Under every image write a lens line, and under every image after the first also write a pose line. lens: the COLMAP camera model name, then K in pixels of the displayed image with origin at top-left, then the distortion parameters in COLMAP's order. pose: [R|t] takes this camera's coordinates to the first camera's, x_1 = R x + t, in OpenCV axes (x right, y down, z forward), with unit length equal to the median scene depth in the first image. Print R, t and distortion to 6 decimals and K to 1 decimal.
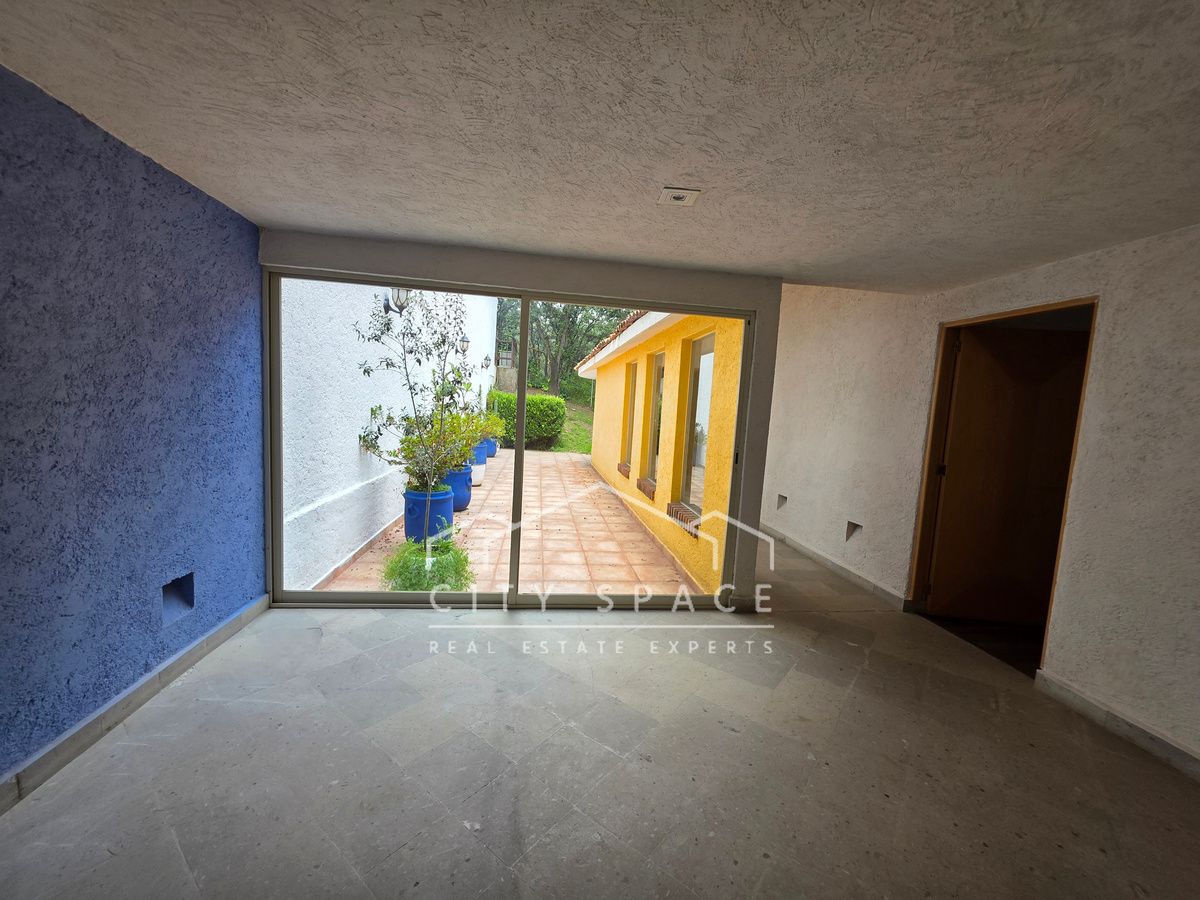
lens RADIAL K [[481.4, 0, 600.6], [0, 481.4, 451.5], [0, 0, 1]] dist [-0.007995, -0.000341]
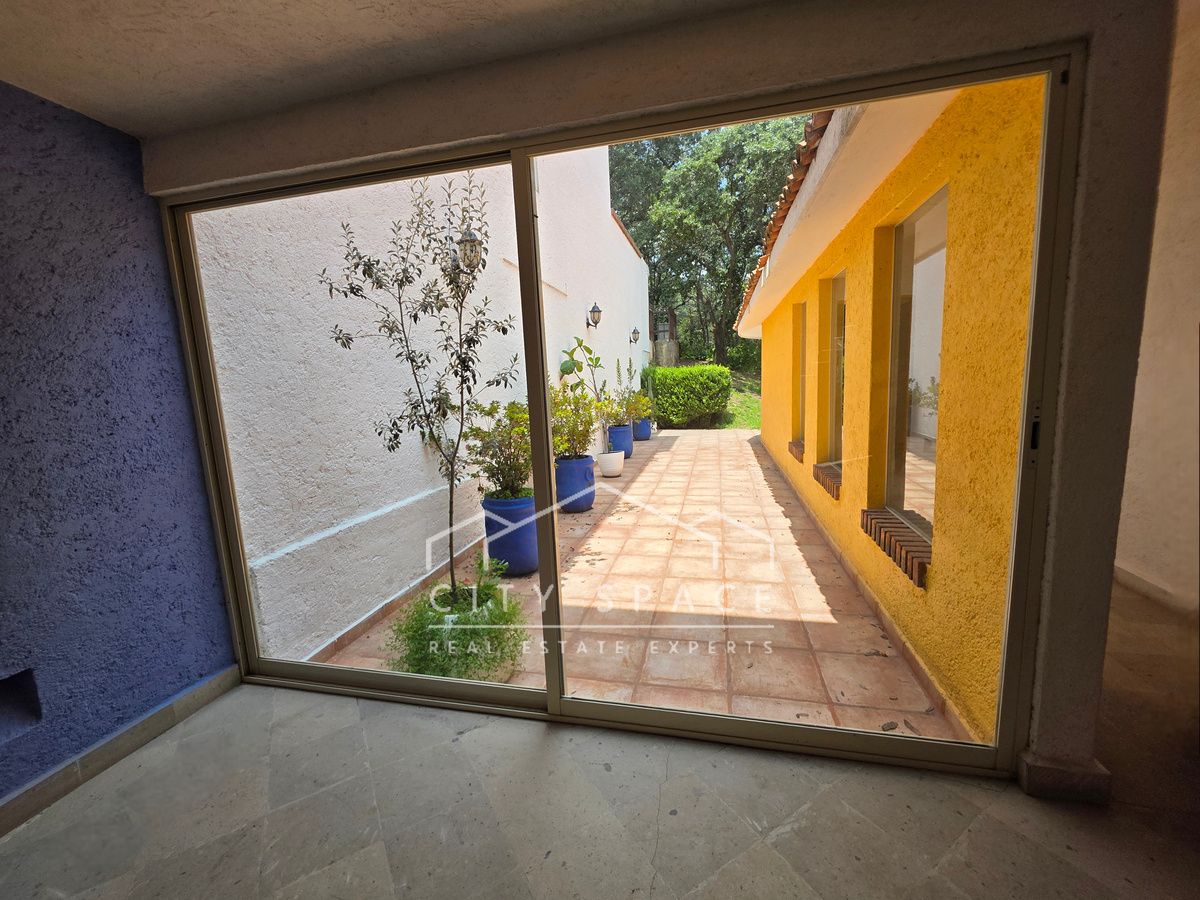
lens RADIAL K [[481.4, 0, 598.6], [0, 481.4, 448.8], [0, 0, 1]] dist [-0.007995, -0.000341]
pose [[0.928993, -0.051670, -0.366472, 0.073983], [0.066098, 0.997450, 0.026922, -0.008242], [0.364146, -0.049234, 0.930040, 0.414673]]
